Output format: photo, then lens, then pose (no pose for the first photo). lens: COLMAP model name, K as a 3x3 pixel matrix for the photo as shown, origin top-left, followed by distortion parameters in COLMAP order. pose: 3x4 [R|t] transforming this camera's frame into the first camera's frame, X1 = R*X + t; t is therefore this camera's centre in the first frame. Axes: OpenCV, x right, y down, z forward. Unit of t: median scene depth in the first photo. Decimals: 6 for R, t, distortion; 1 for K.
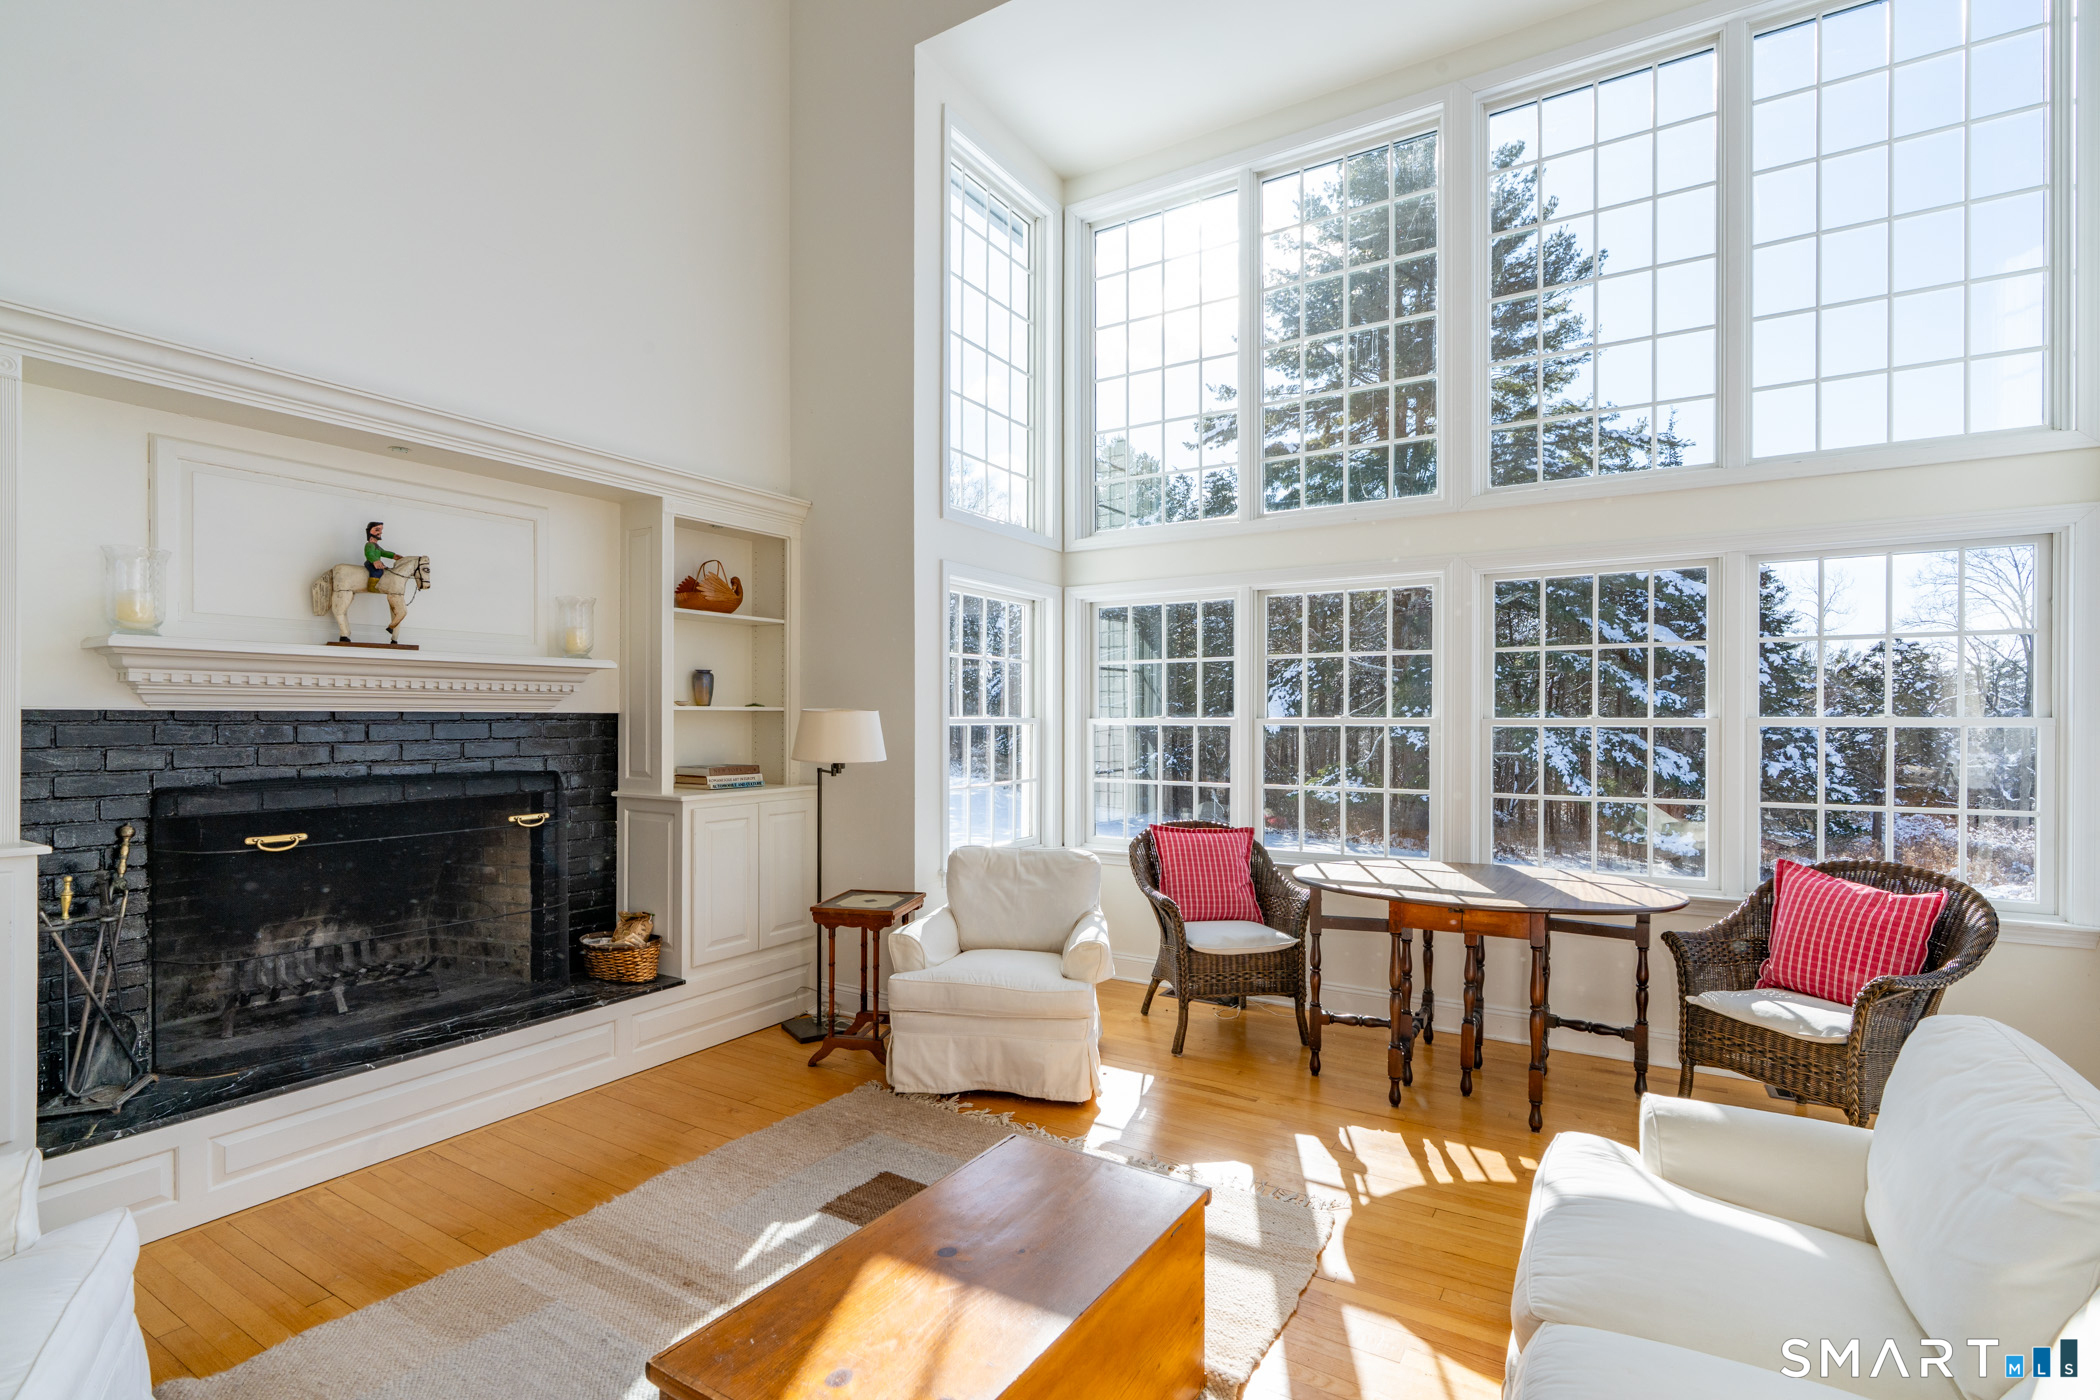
lens RADIAL K [[995.5, 0, 1059.6], [0, 995.5, 653.0], [0, 0, 1]] dist [-0.062903, 0.016907]
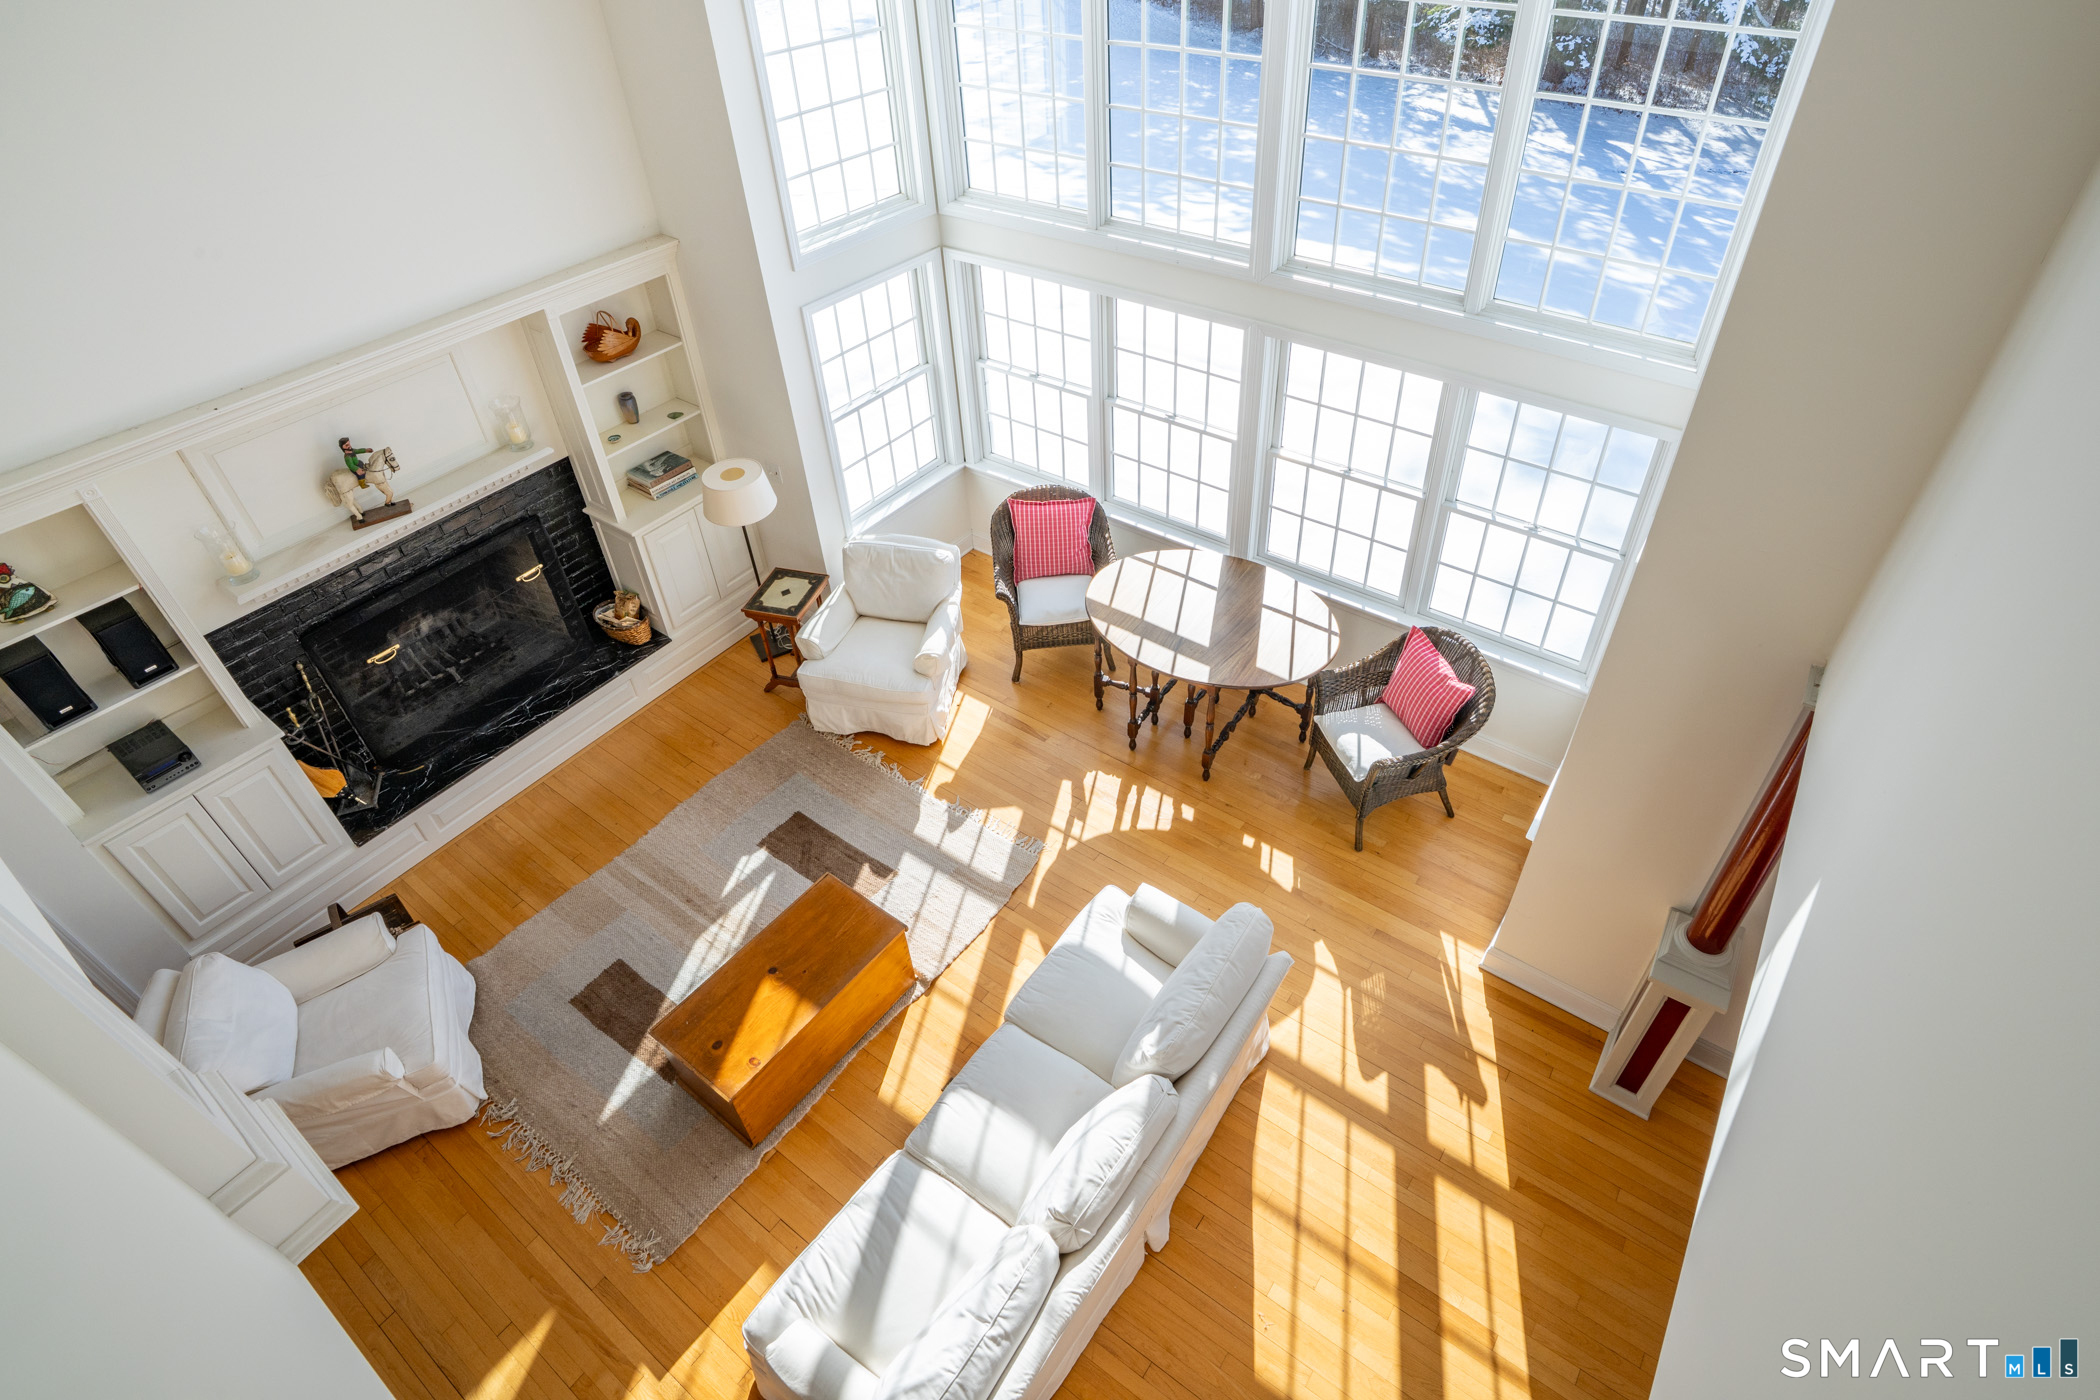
lens RADIAL K [[1003.3, 0, 1050.0], [0, 1003.3, 700.0], [0, 0, 1]] dist [-0.093507, 0.000549]
pose [[0.997466, 0.023036, -0.067317, 0.309968], [0.028450, 0.738071, 0.674123, -0.641871], [0.065214, -0.674330, 0.735545, -0.102261]]
